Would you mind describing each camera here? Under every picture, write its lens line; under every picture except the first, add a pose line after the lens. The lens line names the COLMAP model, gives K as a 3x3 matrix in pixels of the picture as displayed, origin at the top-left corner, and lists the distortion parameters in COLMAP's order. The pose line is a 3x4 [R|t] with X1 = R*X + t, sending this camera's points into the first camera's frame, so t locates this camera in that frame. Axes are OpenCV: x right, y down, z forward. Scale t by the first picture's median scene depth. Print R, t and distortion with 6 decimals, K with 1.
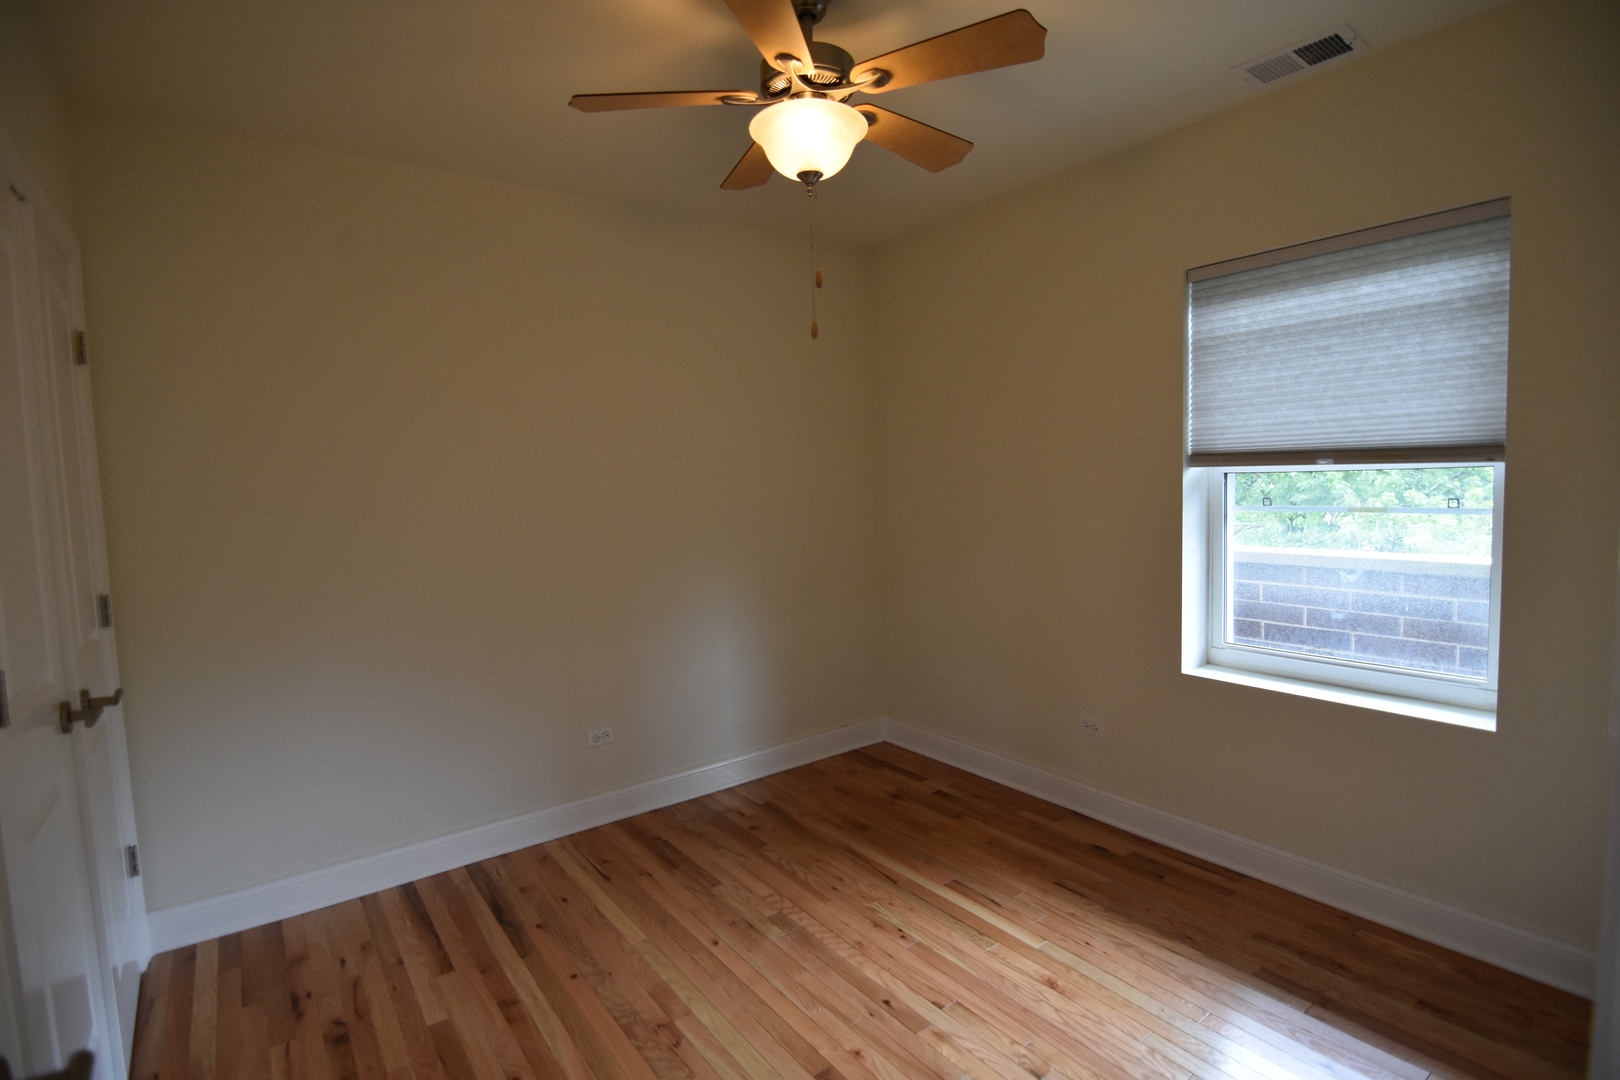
lens RADIAL K [[782.2, 0, 806.2], [0, 782.2, 537.9], [0, 0, 1]] dist [-0.003896, -0.013255]
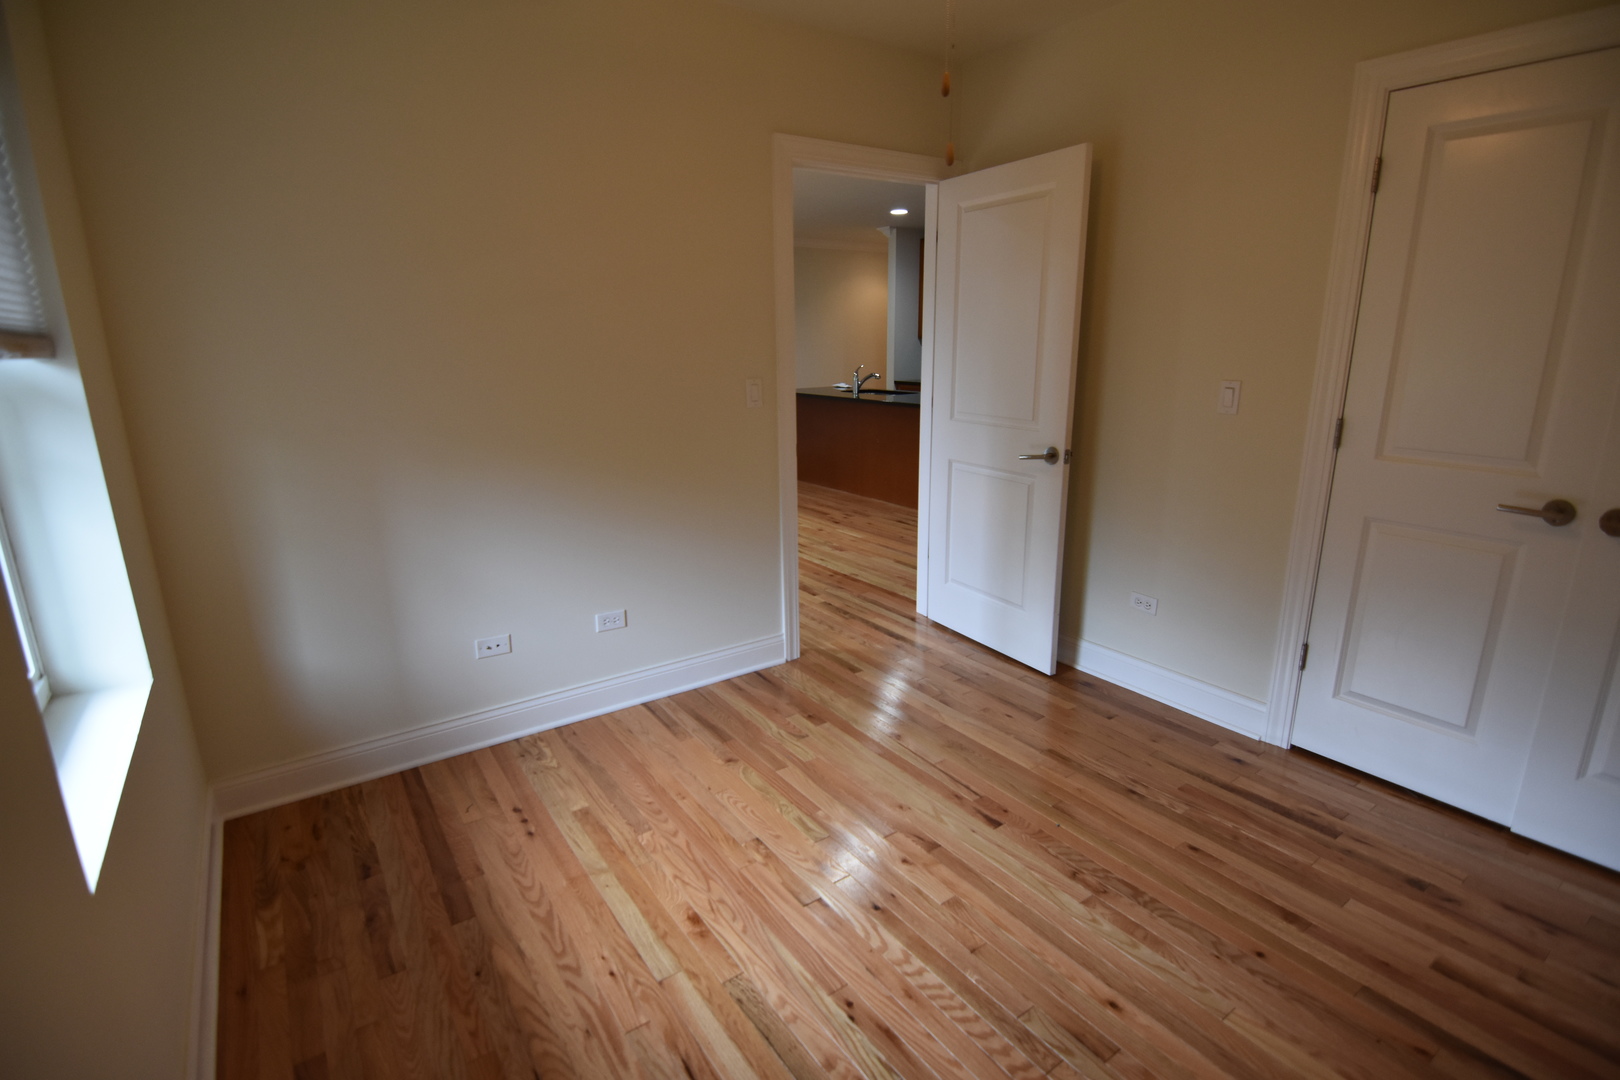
lens RADIAL K [[782.2, 0, 806.2], [0, 782.2, 537.9], [0, 0, 1]] dist [-0.003896, -0.013255]
pose [[-0.998716, 0.040398, 0.030577, 0.120205], [0.048086, 0.945900, 0.320876, -0.117632], [-0.015960, 0.321934, -0.946628, 1.489141]]
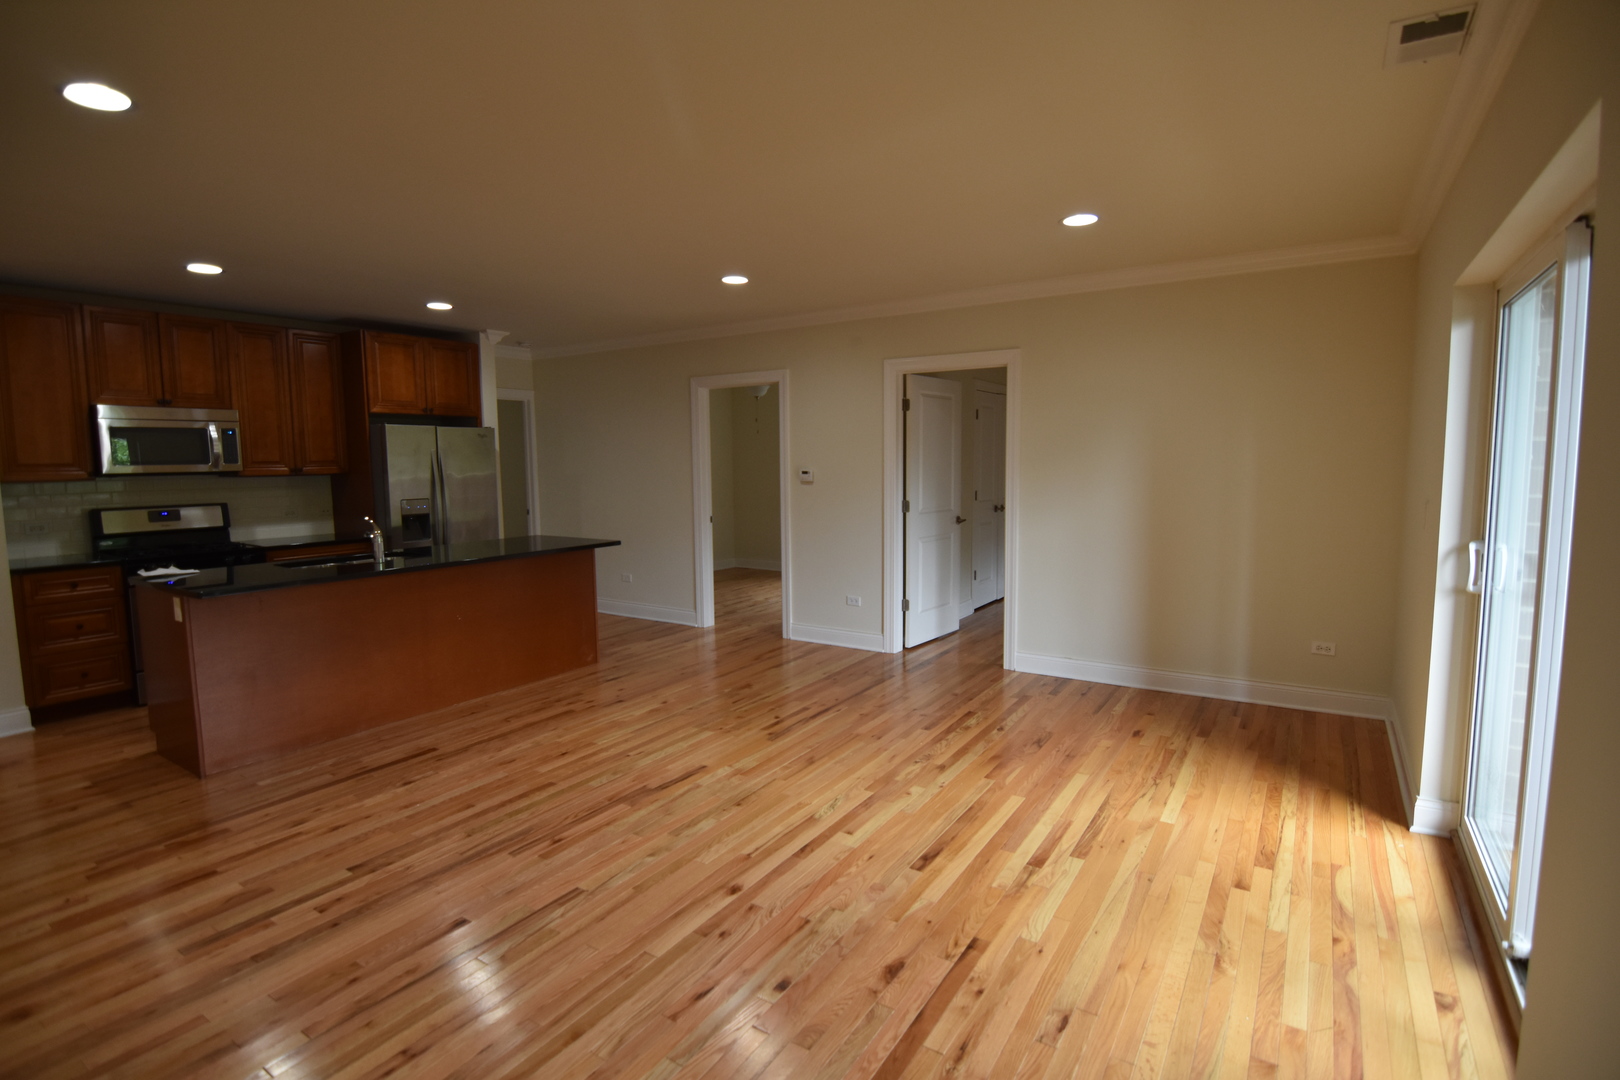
lens RADIAL K [[782.2, 0, 806.2], [0, 782.2, 537.9], [0, 0, 1]] dist [-0.003896, -0.013255]
pose [[0.356526, 0.123964, -0.926025, 1.995859], [-0.071958, 0.991858, 0.105073, 0.000253], [0.931510, 0.029173, 0.362543, -1.160658]]
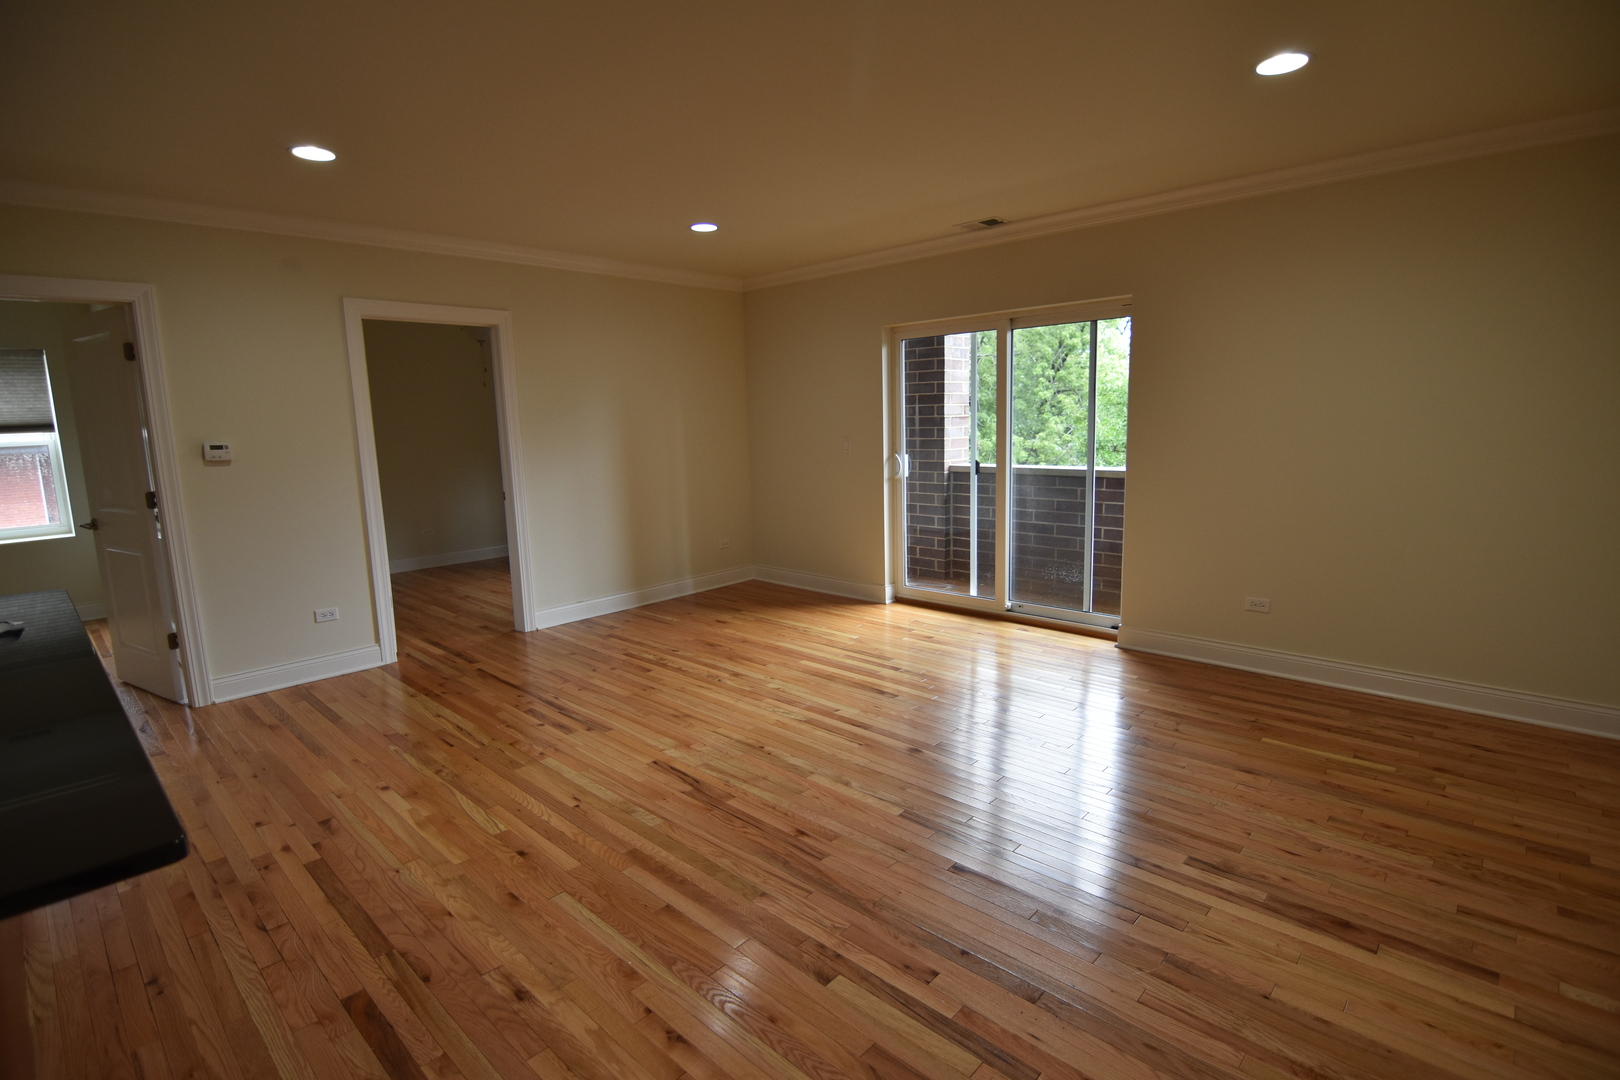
lens RADIAL K [[782.2, 0, 806.2], [0, 782.2, 537.9], [0, 0, 1]] dist [-0.003896, -0.013255]
pose [[0.982939, -0.020695, 0.182765, 0.596604], [0.007193, 0.997215, 0.074230, 0.132469], [-0.183792, -0.071649, 0.980350, -2.116373]]
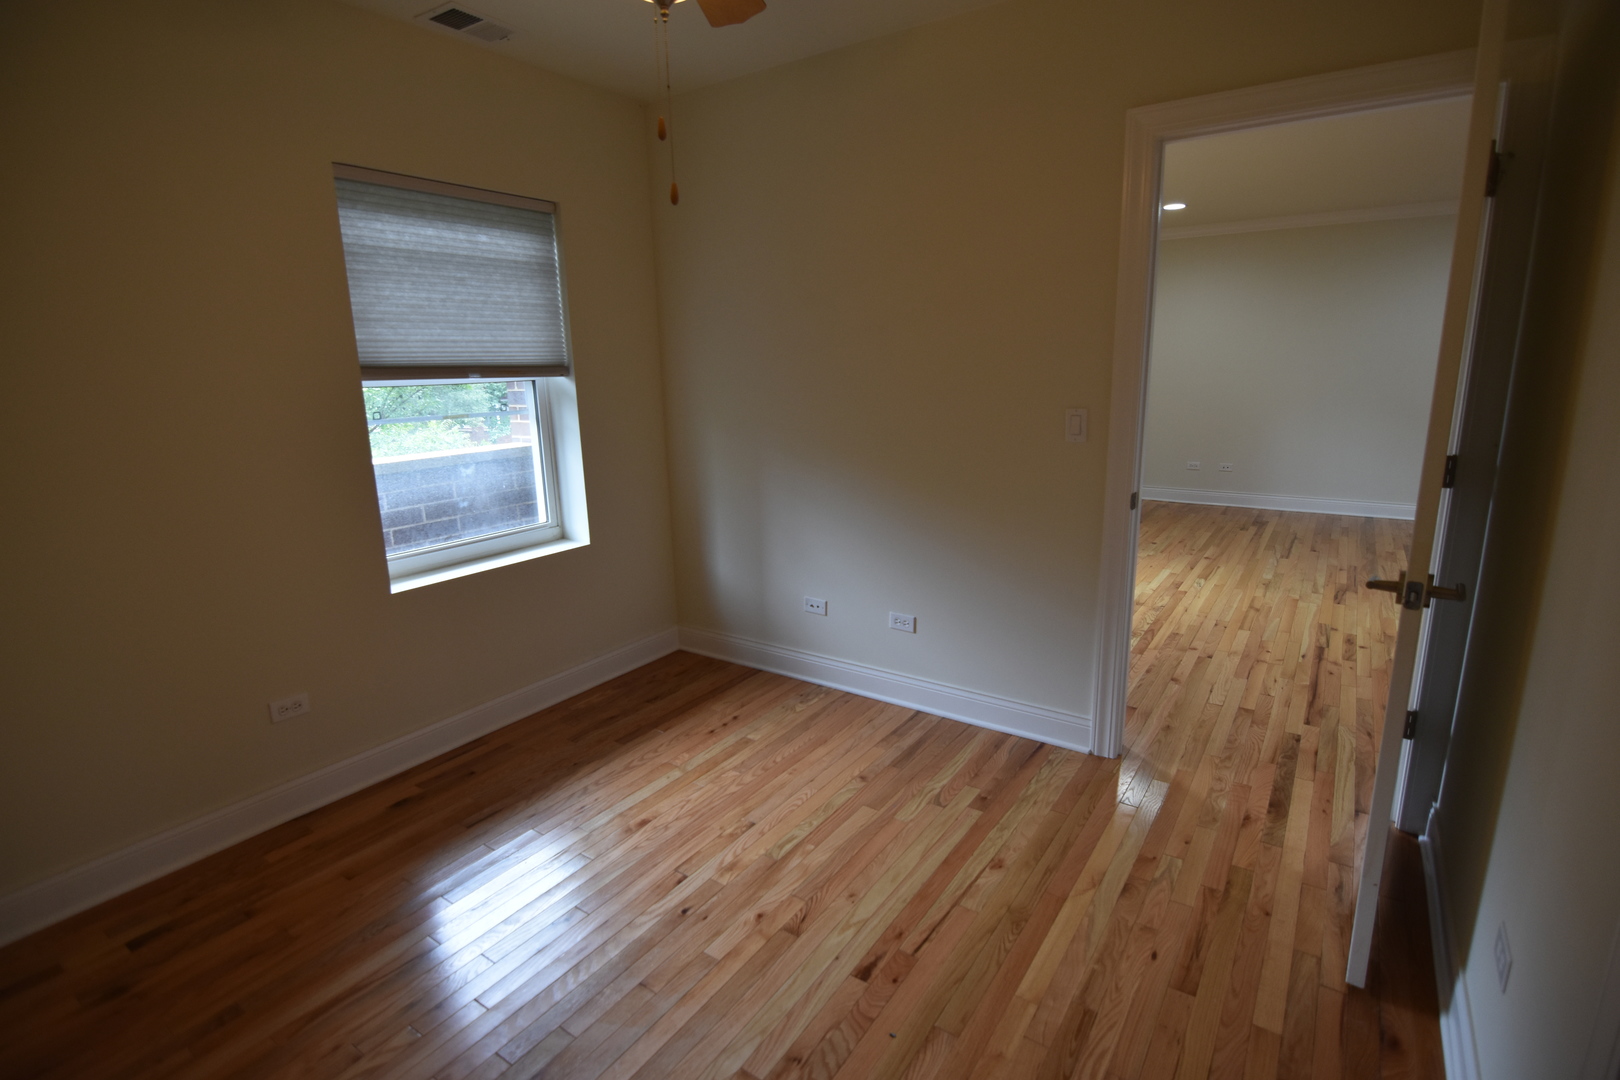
lens RADIAL K [[782.2, 0, 806.2], [0, 782.2, 537.9], [0, 0, 1]] dist [-0.003896, -0.013255]
pose [[-0.331431, -0.165677, 0.928819, -0.676339], [0.106432, 0.971612, 0.211289, -0.053442], [-0.937457, 0.168884, -0.304389, 0.914428]]
